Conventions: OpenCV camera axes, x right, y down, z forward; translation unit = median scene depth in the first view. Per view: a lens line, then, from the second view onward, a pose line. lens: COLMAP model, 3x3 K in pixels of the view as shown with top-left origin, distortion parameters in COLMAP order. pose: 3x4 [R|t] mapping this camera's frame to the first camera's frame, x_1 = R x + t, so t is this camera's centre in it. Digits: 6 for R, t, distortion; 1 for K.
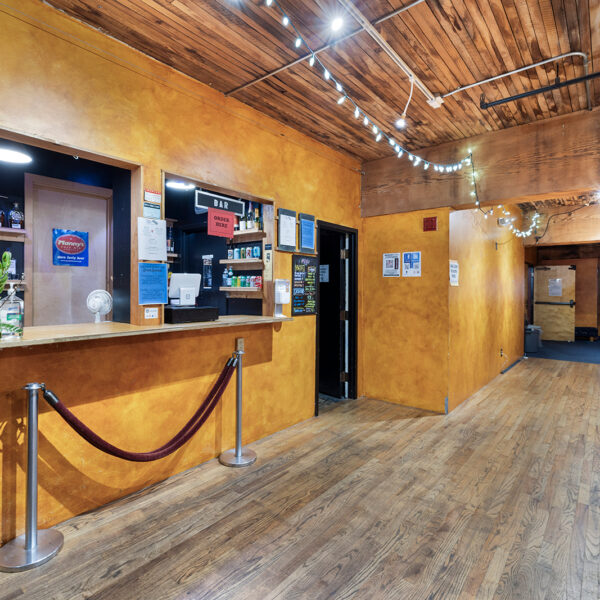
lens RADIAL K [[378.6, 0, 288.9], [0, 378.6, 296.8], [0, 0, 1]] dist [-0.001863, -0.000070]
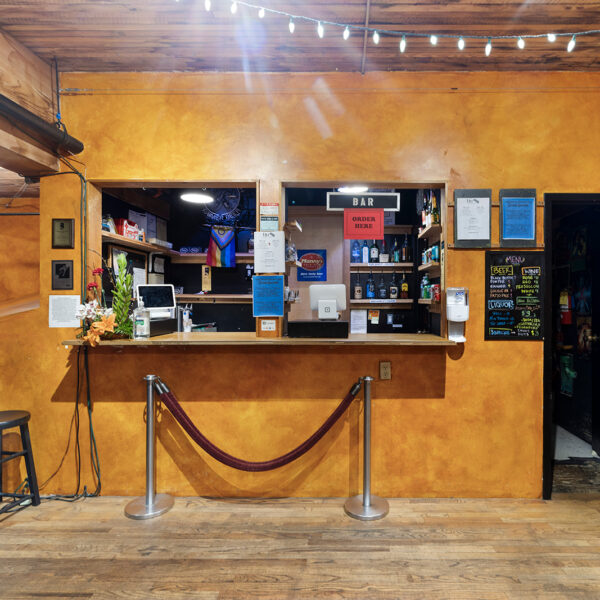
lens RADIAL K [[402.6, 0, 348.1], [0, 402.6, 305.9], [0, 0, 1]] dist [0.001354, -0.001867]
pose [[0.645410, 0.005368, -0.763817, 0.512072], [-0.013705, 0.999896, -0.004554, -0.005799], [0.763713, 0.013407, 0.645417, 0.407834]]
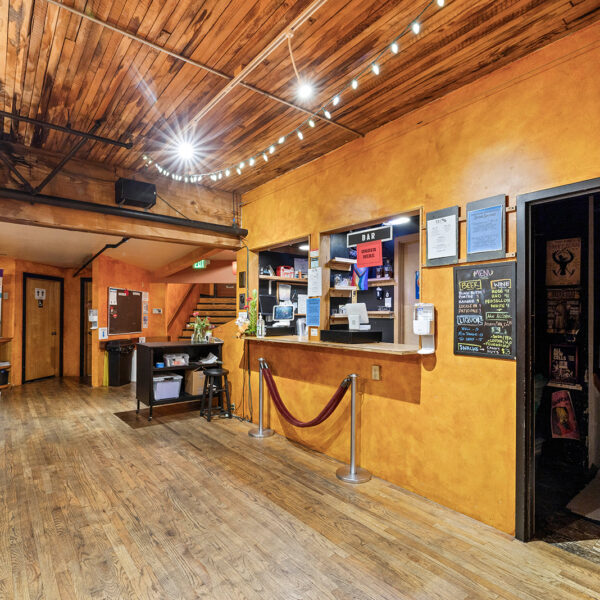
lens RADIAL K [[381.1, 0, 285.6], [0, 381.1, 323.3], [0, 0, 1]] dist [0.000566, -0.000086]
pose [[-0.217189, 0.014420, -0.976023, 0.961842], [-0.026273, 0.999442, 0.020612, -0.017171], [0.975776, 0.030119, -0.216689, 1.051642]]
